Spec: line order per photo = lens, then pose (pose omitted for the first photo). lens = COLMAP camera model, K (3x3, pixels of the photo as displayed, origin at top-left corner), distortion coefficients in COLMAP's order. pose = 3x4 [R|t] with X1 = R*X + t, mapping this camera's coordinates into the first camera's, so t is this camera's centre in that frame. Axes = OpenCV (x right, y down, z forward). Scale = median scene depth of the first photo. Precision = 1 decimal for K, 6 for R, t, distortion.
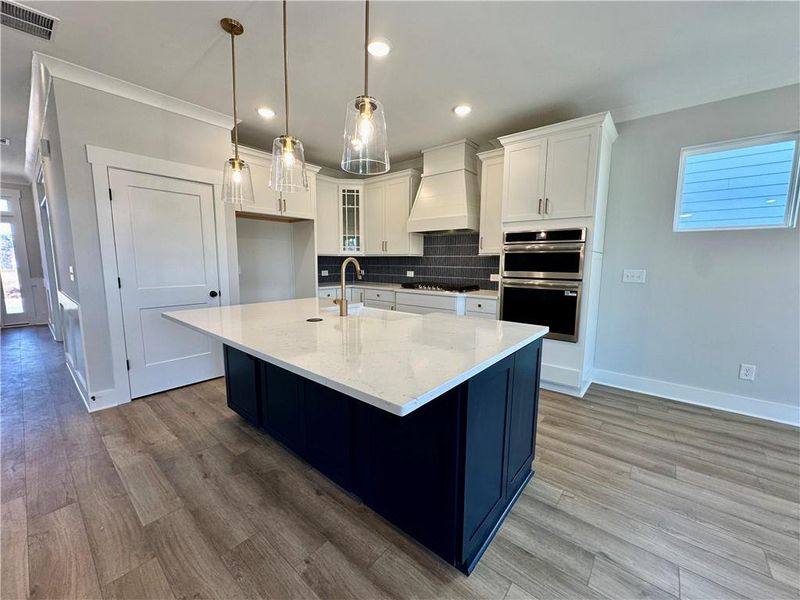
lens RADIAL K [[318.2, 0, 399.3], [0, 318.2, 301.9], [0, 0, 1]] dist [0.003312, -0.001514]
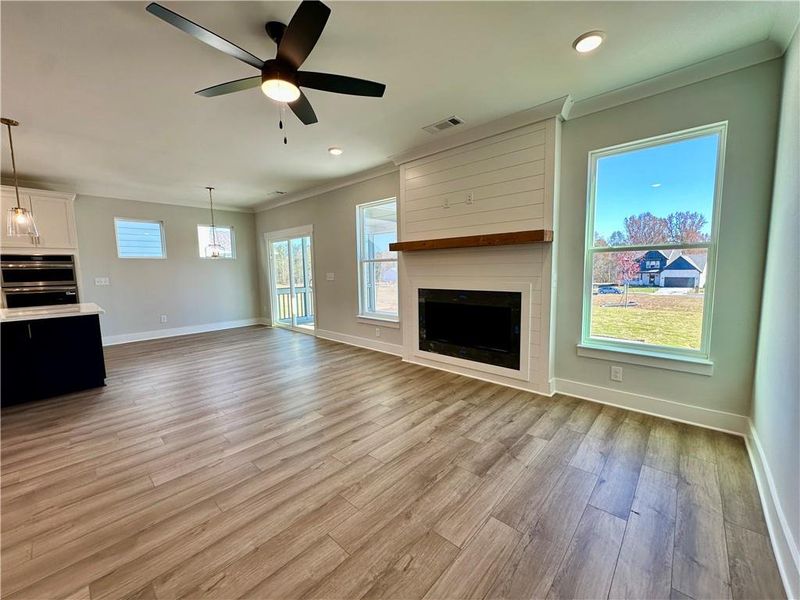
lens RADIAL K [[318.2, 0, 399.9], [0, 318.2, 304.4], [0, 0, 1]] dist [0.003312, -0.001514]
pose [[0.049037, -0.119270, 0.991650, -0.817495], [0.147527, 0.982819, 0.110913, 0.078715], [-0.987842, 0.140856, 0.065790, -0.633134]]
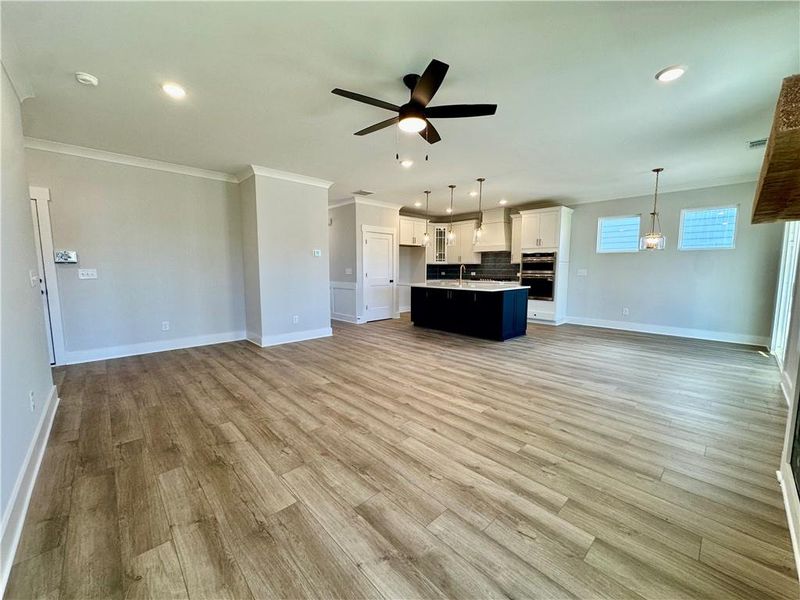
lens RADIAL K [[318.2, 0, 399.8], [0, 318.2, 304.2], [0, 0, 1]] dist [0.003312, -0.001514]
pose [[0.993016, 0.008359, -0.117685, -0.217672], [-0.010432, 0.999801, -0.017009, 0.159539], [0.117519, 0.018118, 0.992905, -1.122515]]
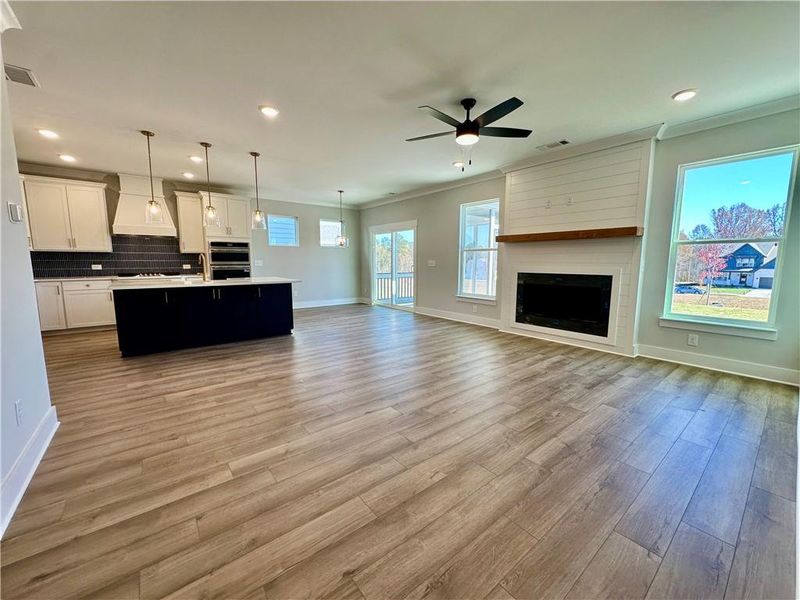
lens RADIAL K [[318.2, 0, 400.0], [0, 318.2, 304.0], [0, 0, 1]] dist [0.003312, -0.001514]
pose [[0.202736, -0.135831, 0.969767, -1.165483], [0.125983, 0.985721, 0.111728, 0.072520], [-0.971095, 0.099523, 0.216954, -0.425584]]
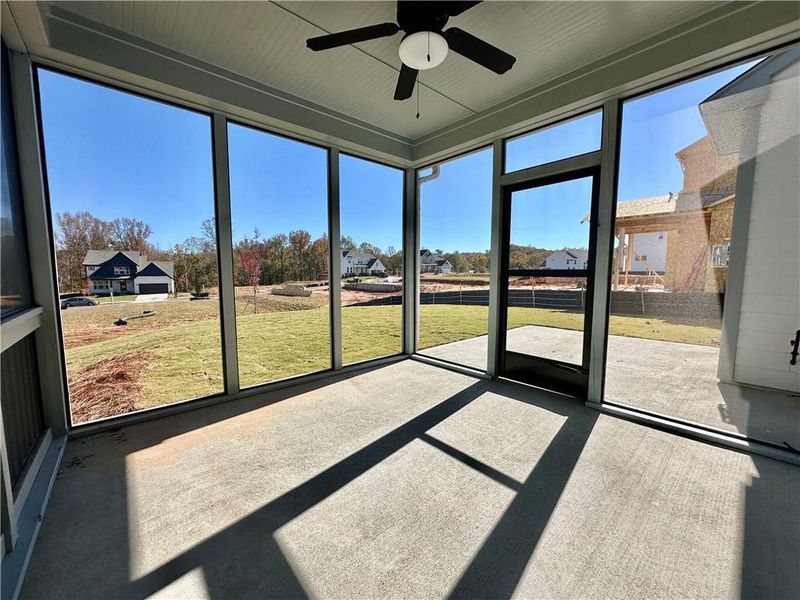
lens RADIAL K [[318.2, 0, 404.0], [0, 318.2, 298.0], [0, 0, 1]] dist [0.003312, -0.001514]
pose [[-0.987931, -0.019718, 0.153632, 1.171042], [0.013765, 0.976763, 0.213880, 0.008314], [-0.154279, 0.213414, -0.964703, 0.305372]]
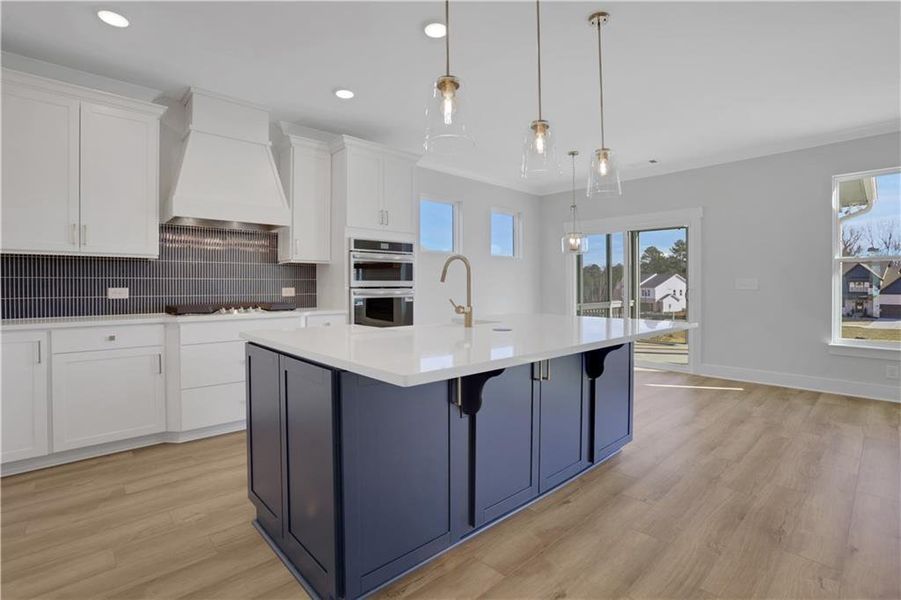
lens RADIAL K [[426.7, 0, 452.5], [0, 426.7, 292.9], [0, 0, 1]] dist [-0.062101, 0.023261]
pose [[0.126416, -0.019671, 0.991782, -0.717260], [0.131415, 0.991323, 0.002911, -0.026183], [-0.983234, 0.129967, 0.127904, 0.509485]]
